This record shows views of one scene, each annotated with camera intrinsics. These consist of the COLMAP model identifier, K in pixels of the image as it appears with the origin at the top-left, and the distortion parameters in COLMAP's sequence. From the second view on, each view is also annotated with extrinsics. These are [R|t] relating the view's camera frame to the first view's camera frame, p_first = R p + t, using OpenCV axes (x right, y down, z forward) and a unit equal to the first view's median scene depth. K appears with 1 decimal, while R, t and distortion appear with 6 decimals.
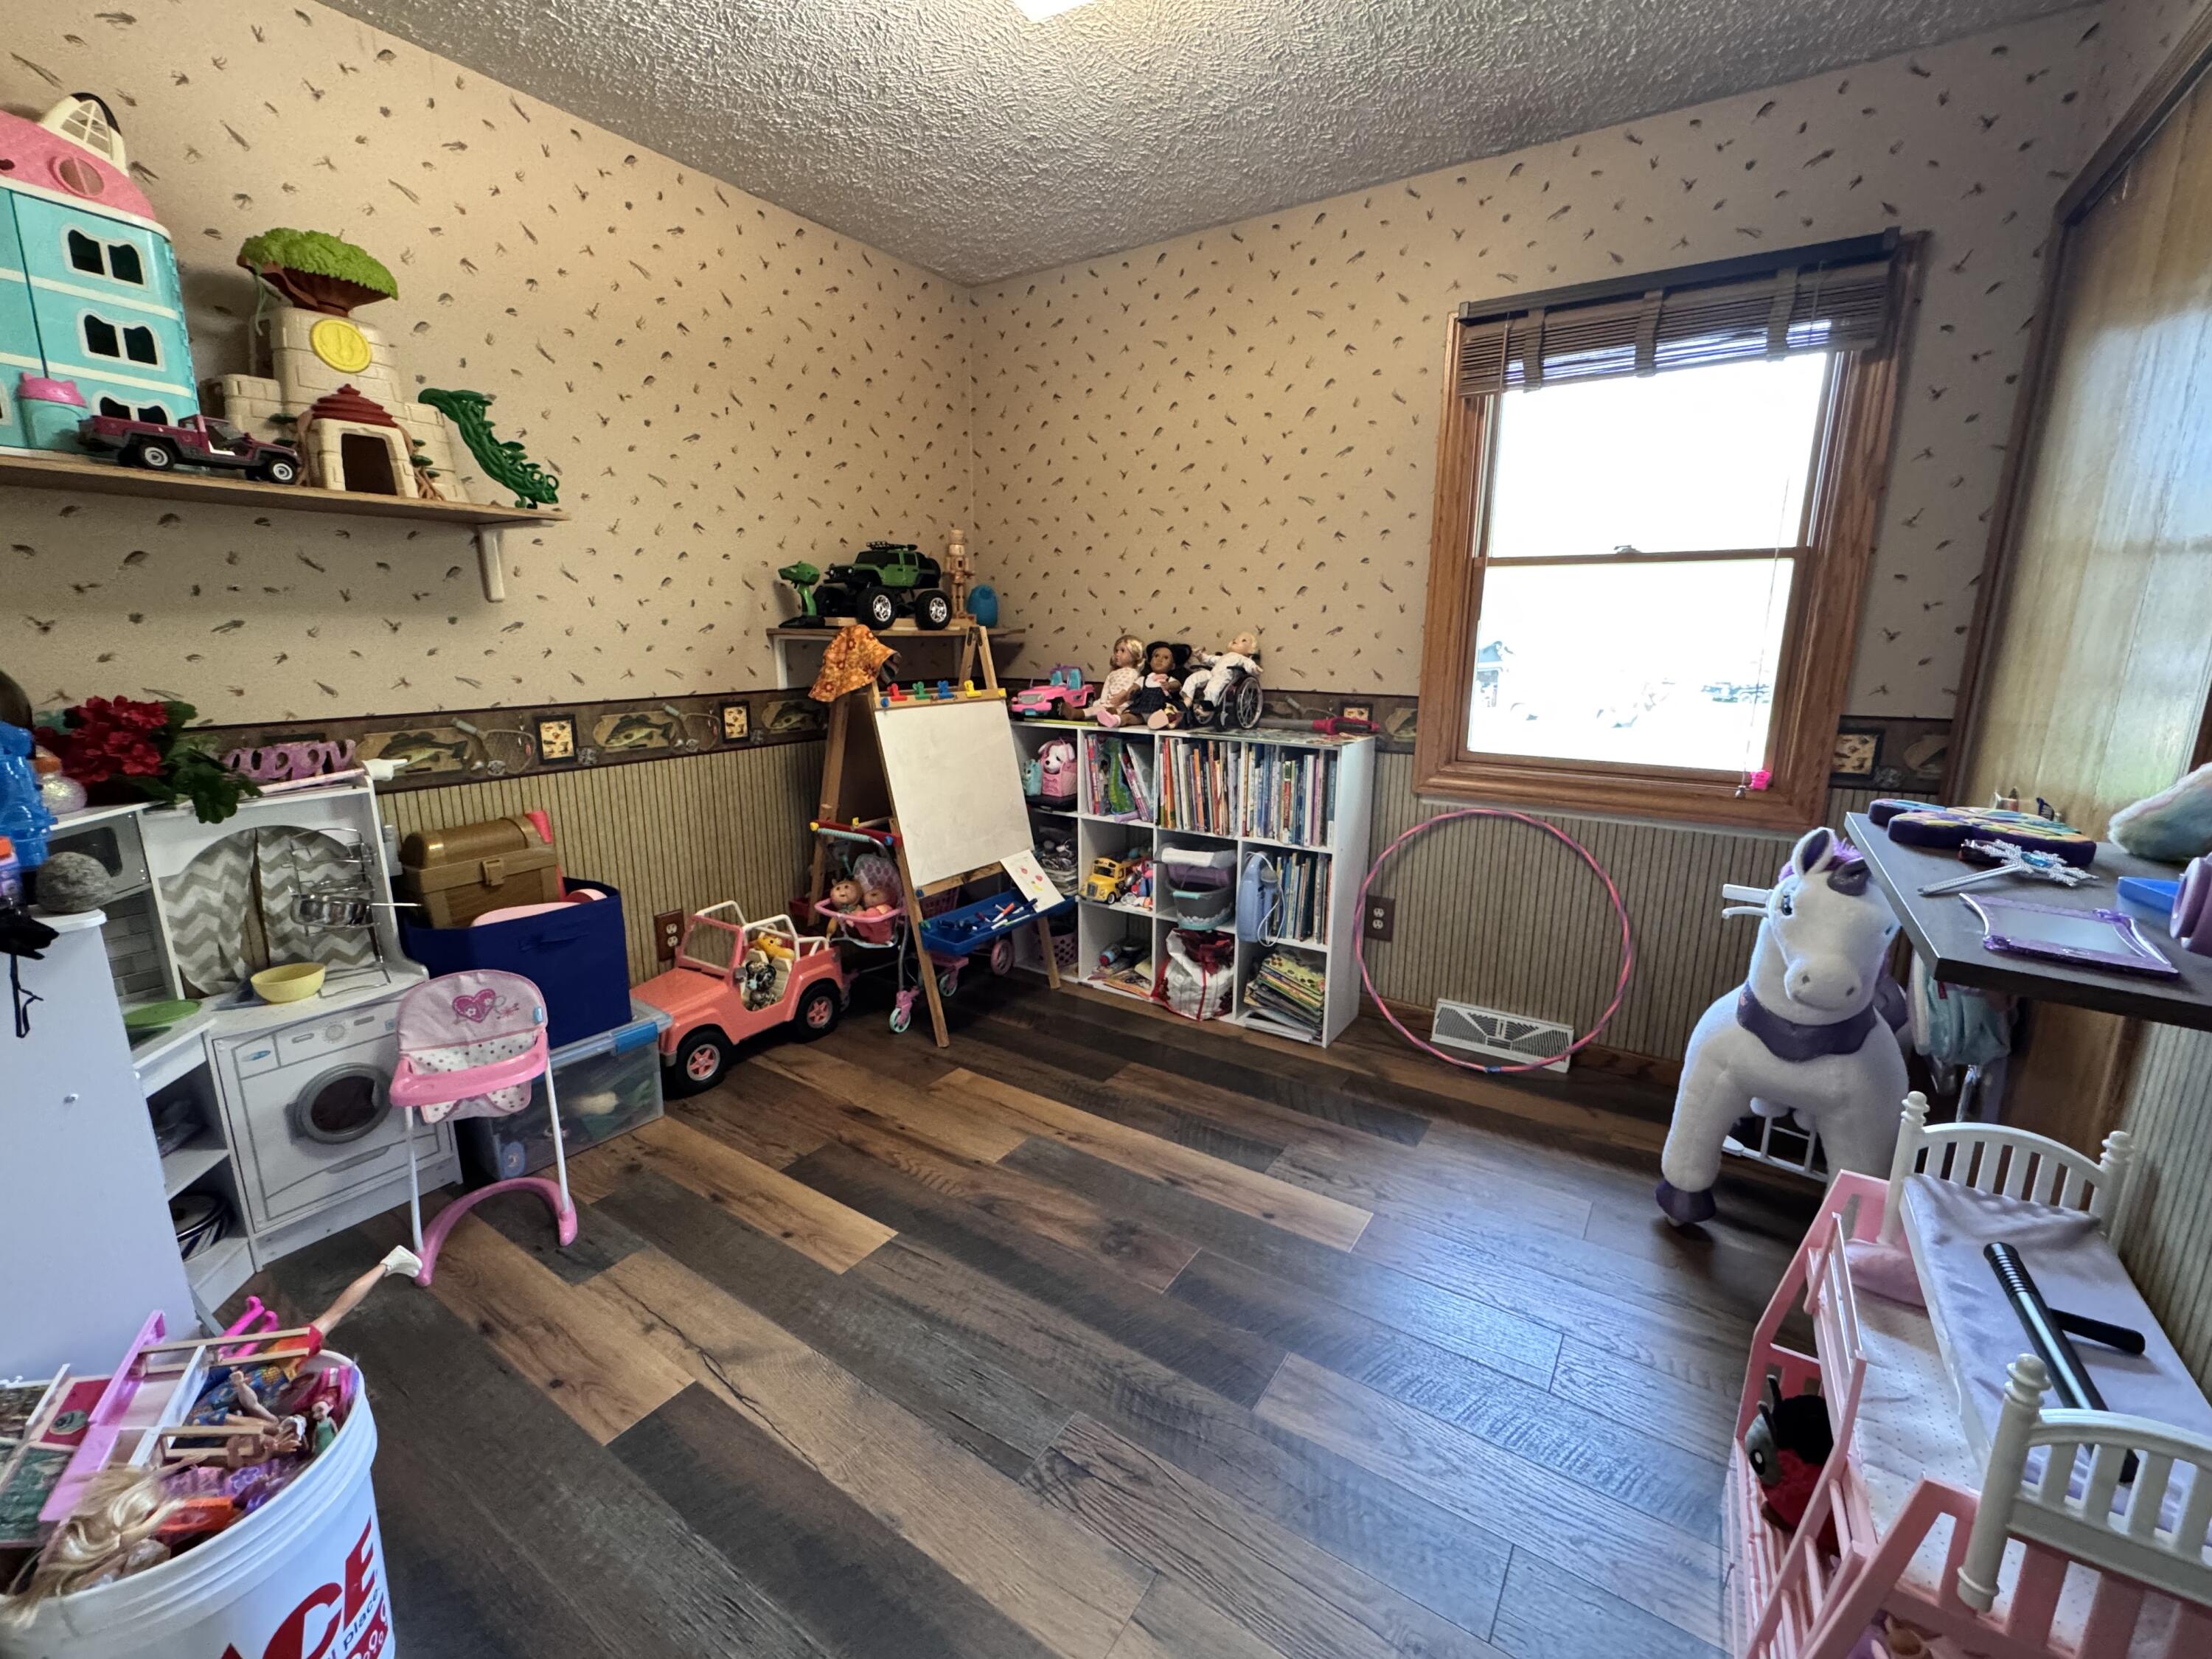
lens RADIAL K [[912.9, 0, 1106.0], [0, 912.9, 829.5], [0, 0, 1]] dist [-0.005101, 0.000416]
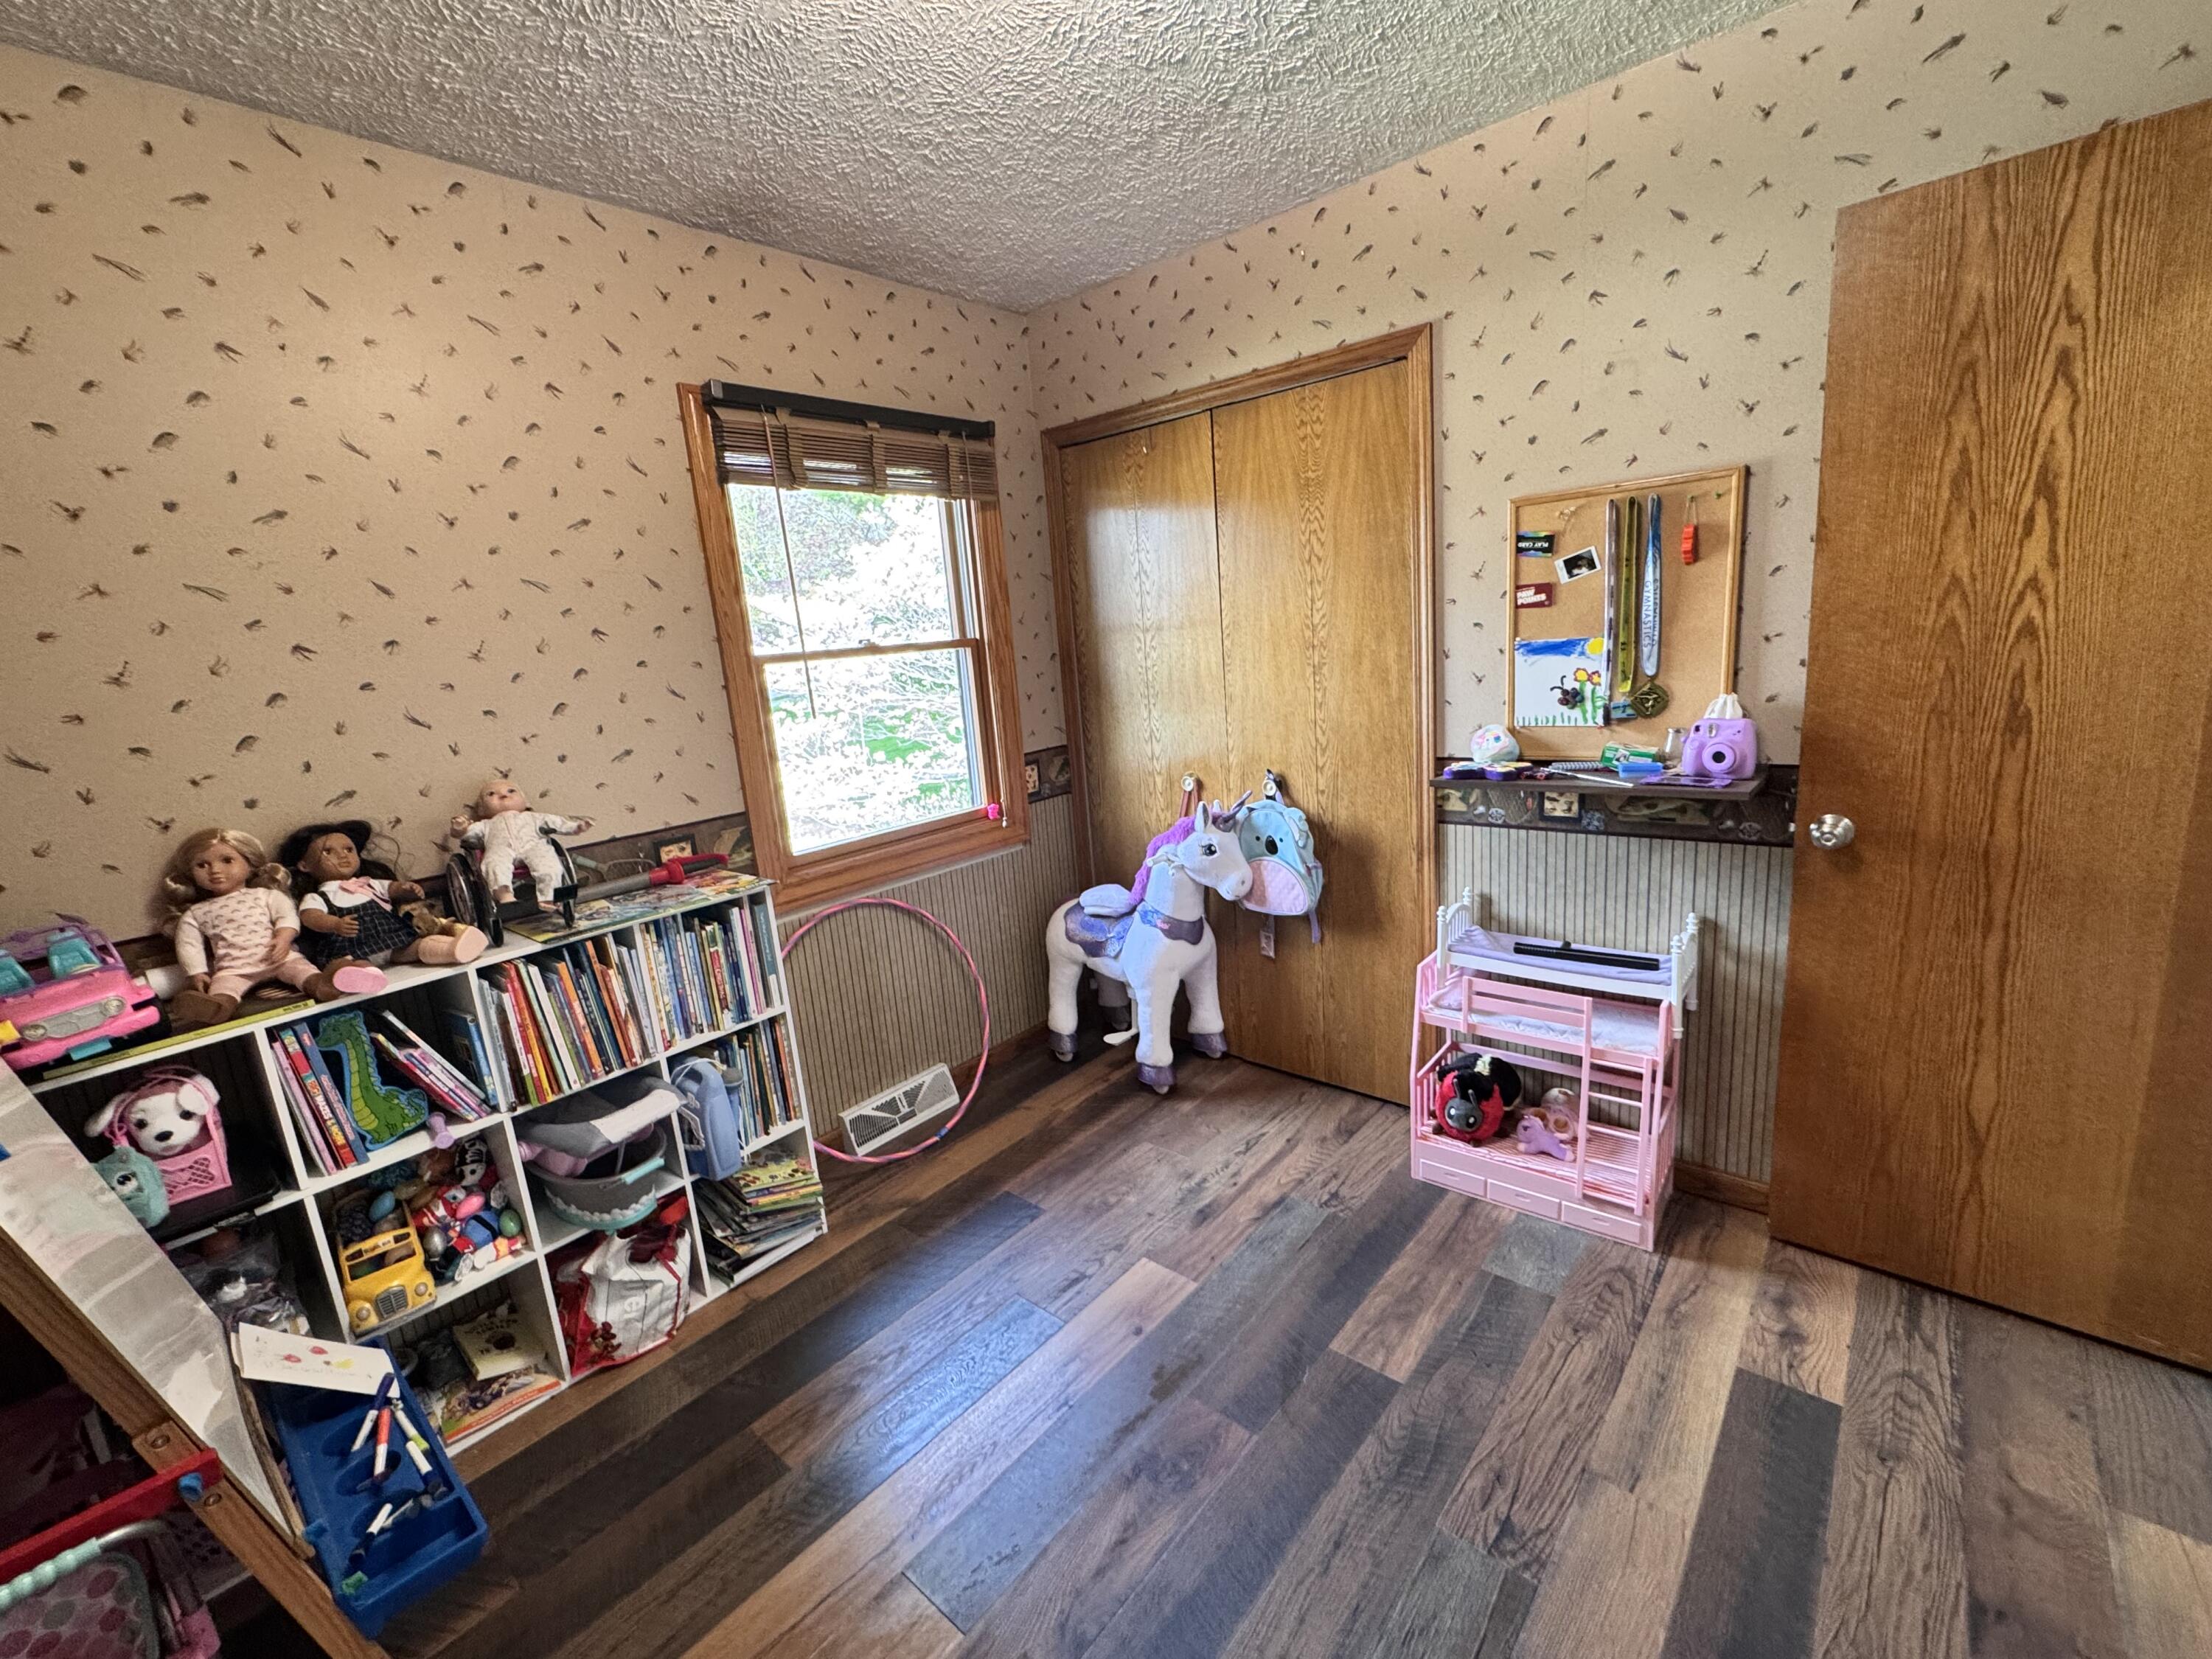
lens RADIAL K [[912.9, 0, 1106.0], [0, 912.9, 829.5], [0, 0, 1]] dist [-0.005101, 0.000416]
pose [[0.139124, -0.221037, 0.965291, -0.450247], [0.296986, 0.939215, 0.172262, -0.175540], [-0.944692, 0.262712, 0.196312, 0.499802]]
